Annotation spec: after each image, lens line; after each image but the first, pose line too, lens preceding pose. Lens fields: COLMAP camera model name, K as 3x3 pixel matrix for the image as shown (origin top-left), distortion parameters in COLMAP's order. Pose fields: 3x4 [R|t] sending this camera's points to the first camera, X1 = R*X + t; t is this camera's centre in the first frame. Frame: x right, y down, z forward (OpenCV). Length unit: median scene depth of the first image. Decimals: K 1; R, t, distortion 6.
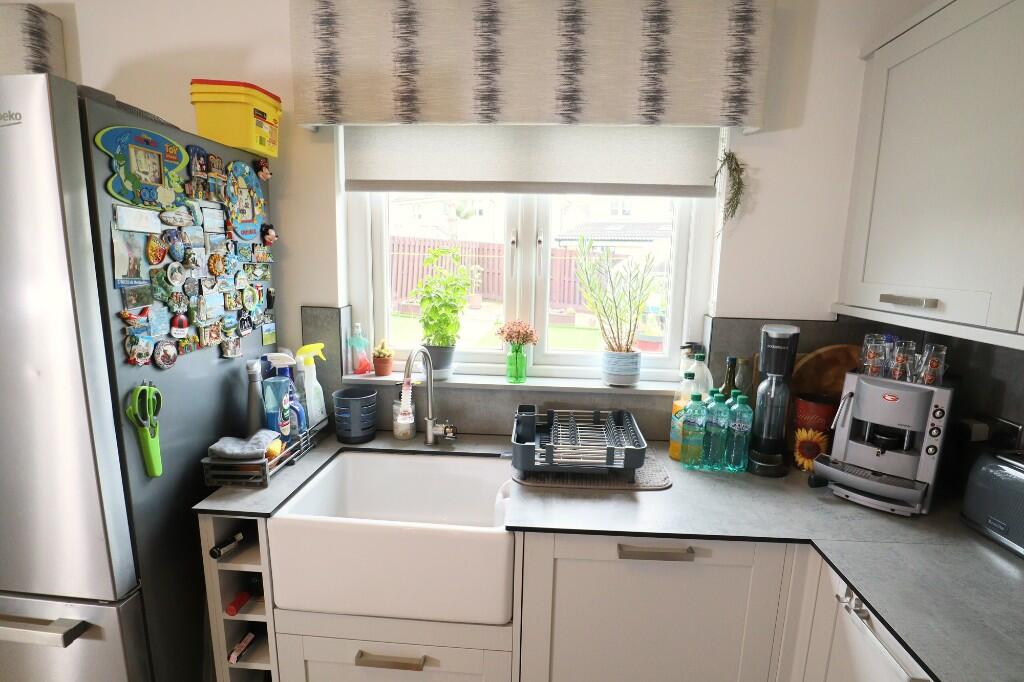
lens RADIAL K [[542.0, 0, 512.0], [0, 542.0, 341.0], [0, 0, 1]] dist [-0.057378, -0.000251]
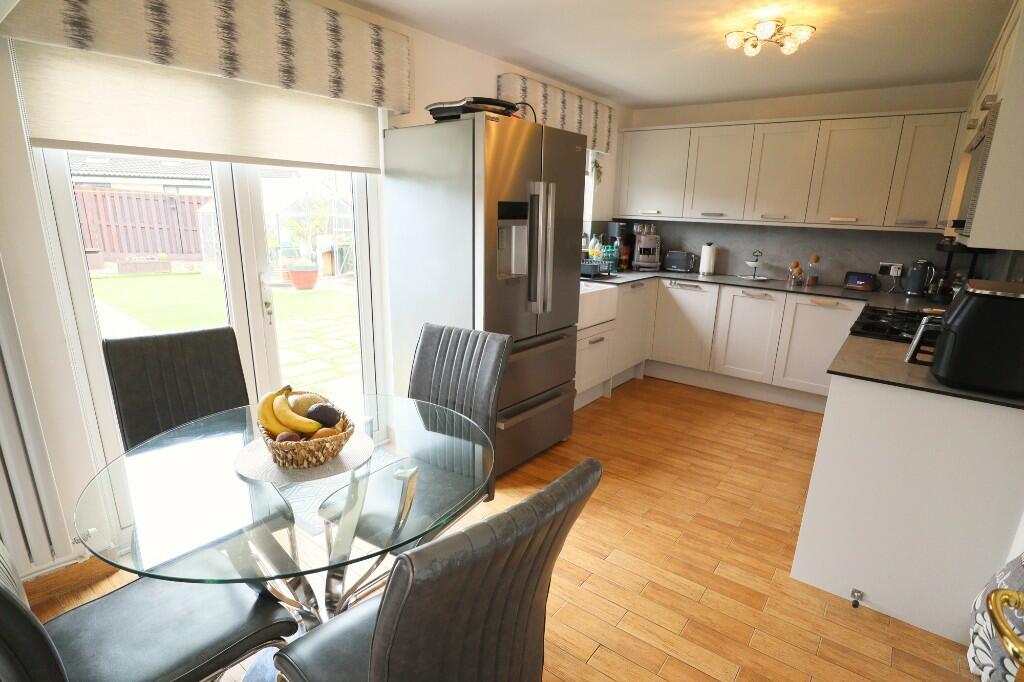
lens RADIAL K [[522.3, 0, 518.0], [0, 522.3, 350.8], [0, 0, 1]] dist [-0.050402, 0.023408]
pose [[0.559582, -0.223832, 0.797977, -2.572937], [0.133754, 0.974608, 0.179581, 0.088682], [-0.817911, 0.006243, 0.575311, -0.262326]]
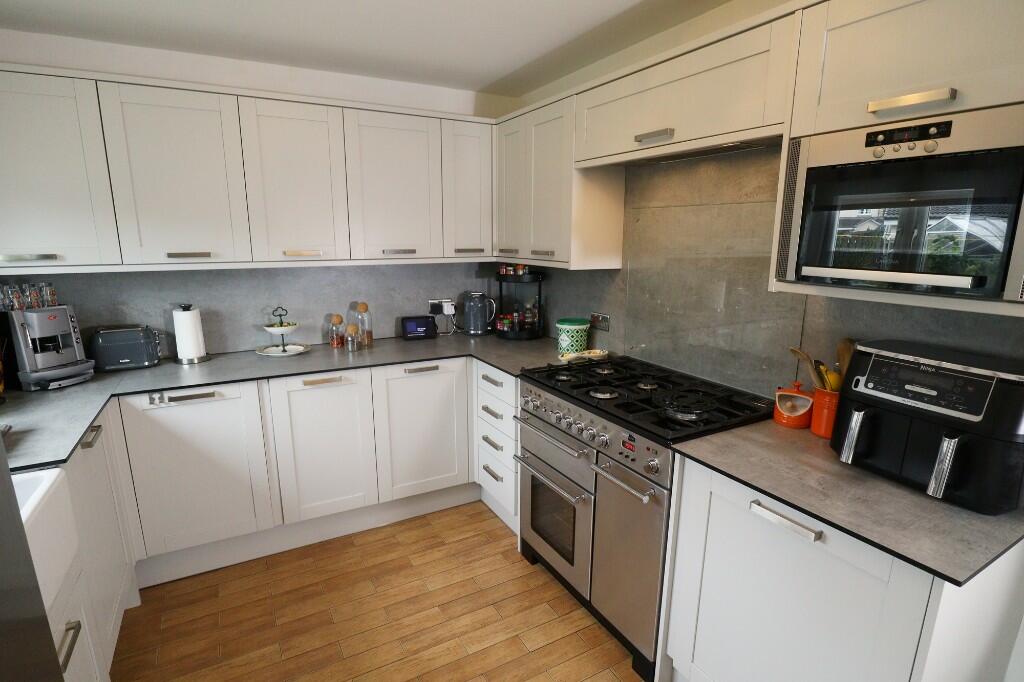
lens RADIAL K [[522.3, 0, 518.0], [0, 522.3, 350.8], [0, 0, 1]] dist [-0.050402, 0.023408]
pose [[-0.540922, -0.204038, 0.815948, -1.254932], [0.136992, 0.935800, 0.324825, -0.098055], [-0.829841, 0.287484, -0.478243, 0.560546]]
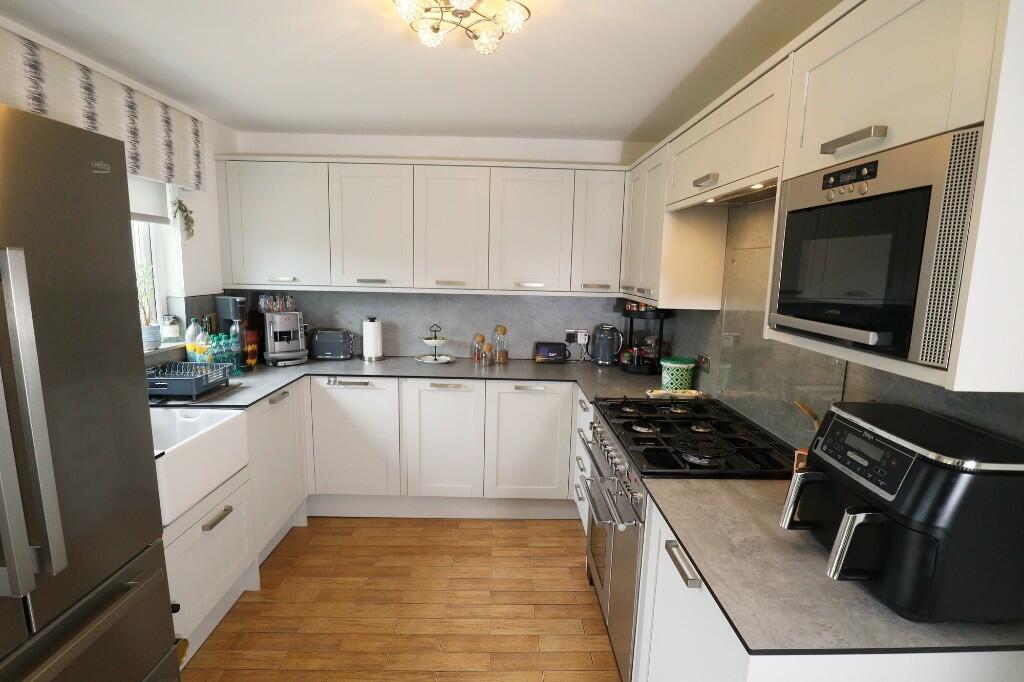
lens RADIAL K [[522.3, 0, 518.0], [0, 522.3, 350.8], [0, 0, 1]] dist [-0.050402, 0.023408]
pose [[-0.081557, -0.182548, 0.979808, -1.616201], [0.153810, 0.969001, 0.193337, -0.040910], [-0.984729, 0.166473, -0.050951, 0.100087]]
